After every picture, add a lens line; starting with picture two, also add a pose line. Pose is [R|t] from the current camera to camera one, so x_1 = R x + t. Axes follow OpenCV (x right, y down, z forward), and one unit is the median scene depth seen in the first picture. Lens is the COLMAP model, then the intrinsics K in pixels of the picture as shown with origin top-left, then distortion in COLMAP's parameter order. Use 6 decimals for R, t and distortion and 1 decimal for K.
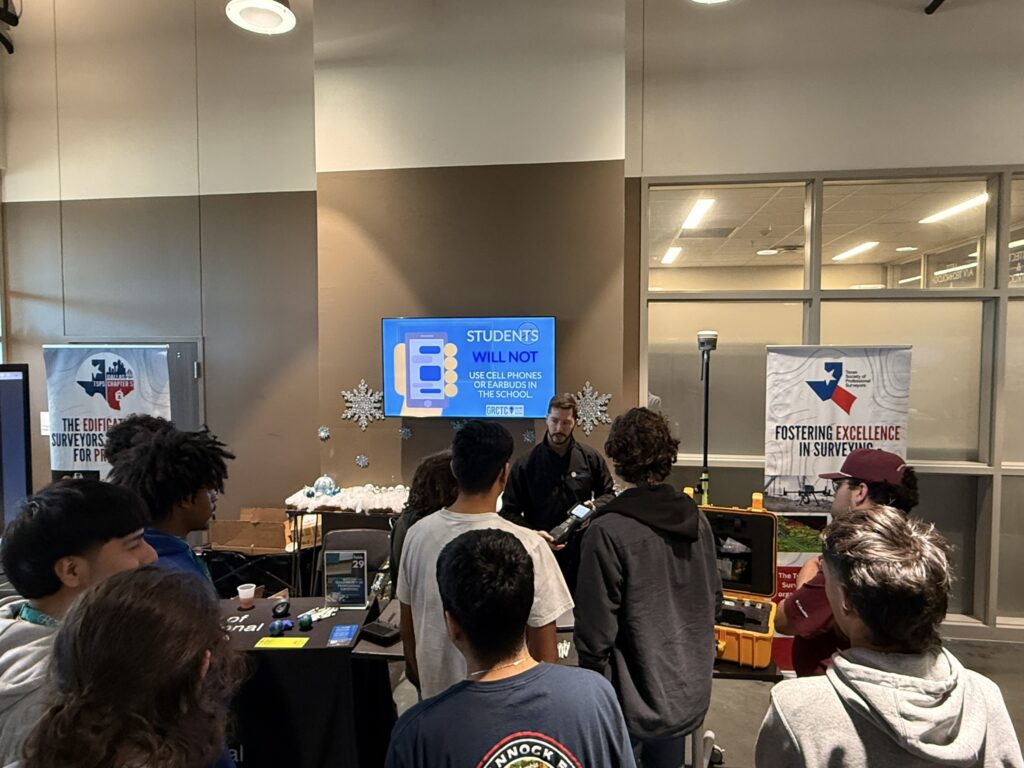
lens RADIAL K [[635.2, 0, 511.1], [0, 635.2, 381.2], [0, 0, 1]] dist [0.002184, -0.000129]
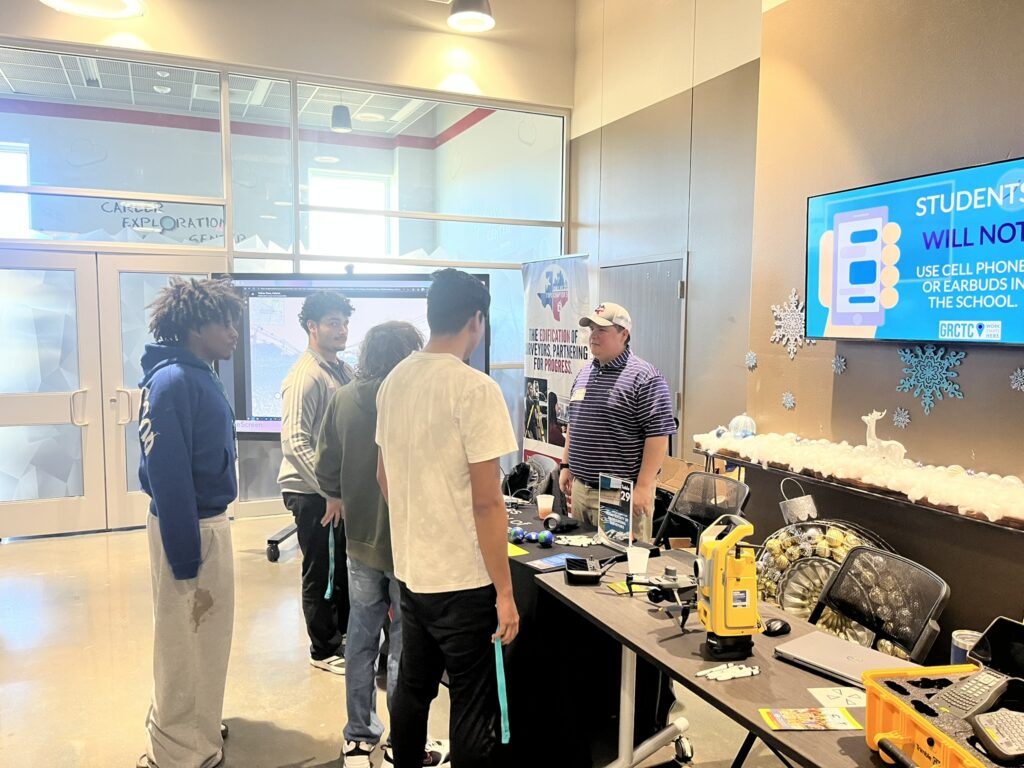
lens RADIAL K [[778.3, 0, 506.7], [0, 778.3, 381.0], [0, 0, 1]] dist [0.056123, -0.059461]
pose [[0.525531, 0.073213, -0.847618, 0.393043], [-0.043581, 0.997299, 0.059121, 0.070729], [0.849657, 0.005870, 0.527302, 0.274404]]
